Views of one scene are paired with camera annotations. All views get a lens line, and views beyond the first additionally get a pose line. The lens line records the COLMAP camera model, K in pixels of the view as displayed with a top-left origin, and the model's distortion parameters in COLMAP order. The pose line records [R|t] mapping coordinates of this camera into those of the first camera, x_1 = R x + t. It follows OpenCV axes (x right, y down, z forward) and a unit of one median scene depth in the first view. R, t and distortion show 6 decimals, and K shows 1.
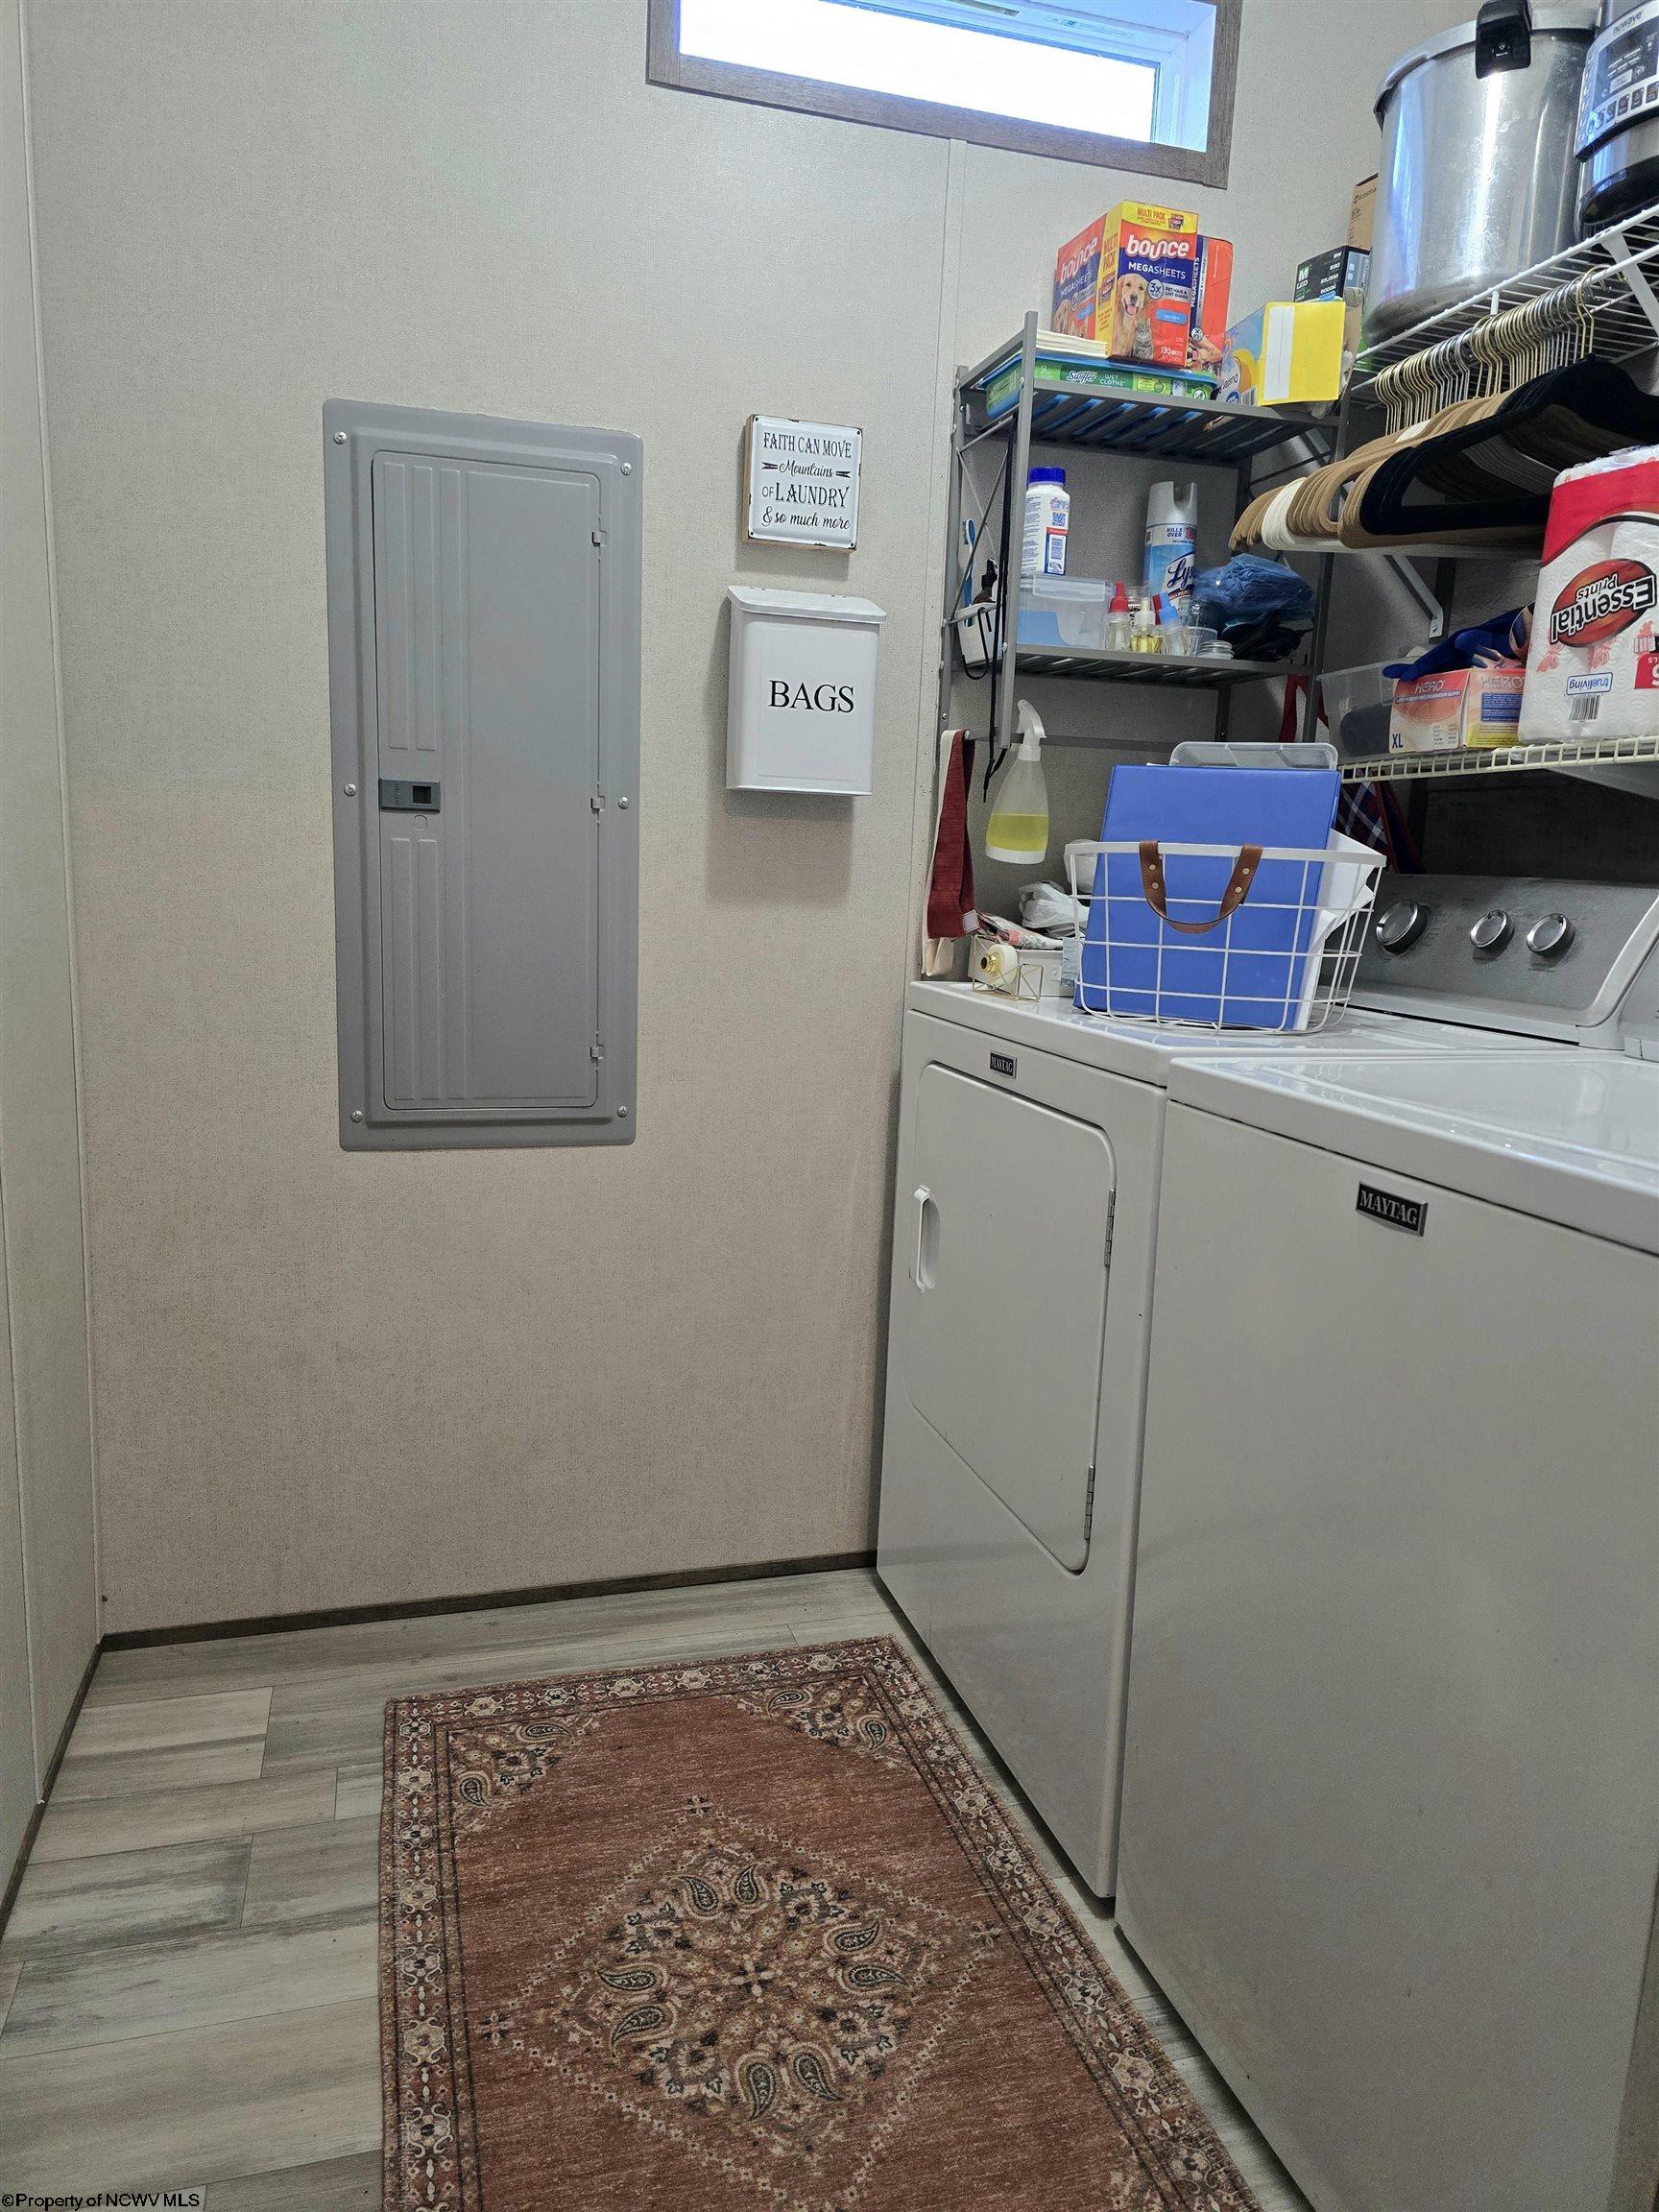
lens RADIAL K [[1484.6, 0, 829.5], [0, 1484.6, 1106.0], [0, 0, 1]] dist [0.062396, -0.067582]
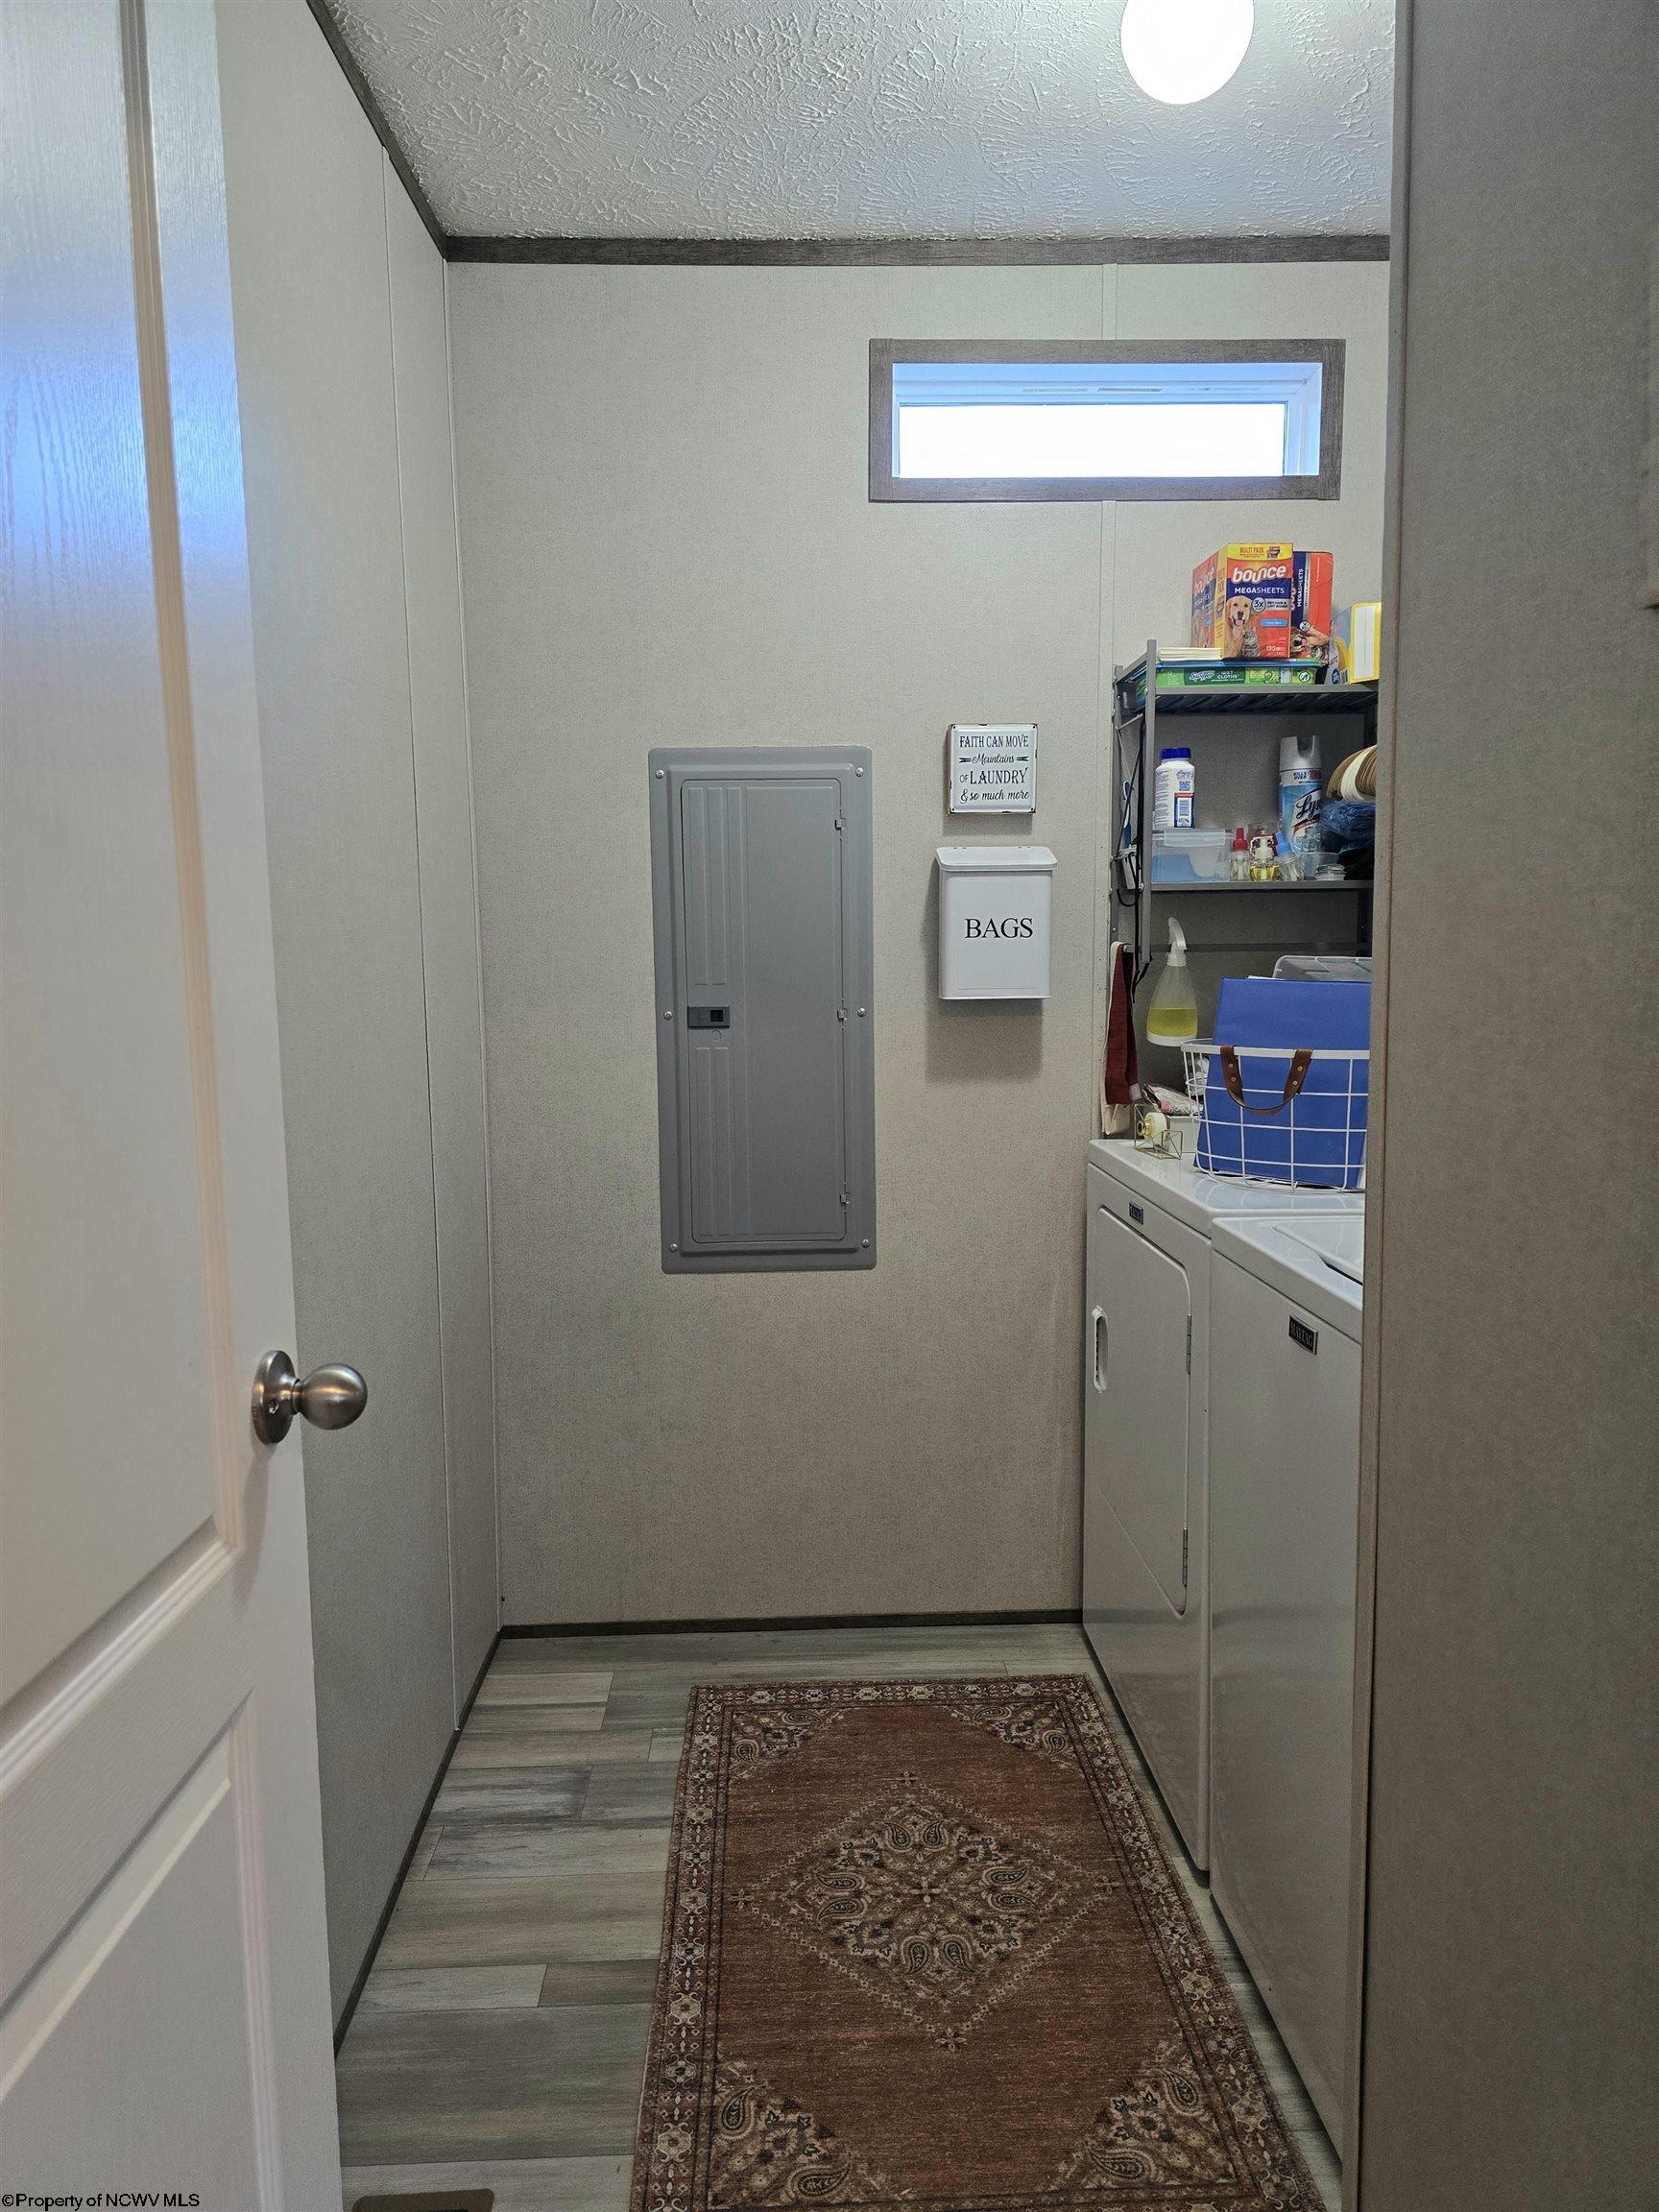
lens RADIAL K [[1540.3, 0, 829.5], [0, 1540.3, 1106.0], [0, 0, 1]] dist [0.074927, -0.100382]
pose [[0.966504, -0.020024, -0.255871, 0.193000], [0.004283, 0.998071, -0.061927, -0.036359], [0.256617, 0.058757, 0.964725, -0.345128]]
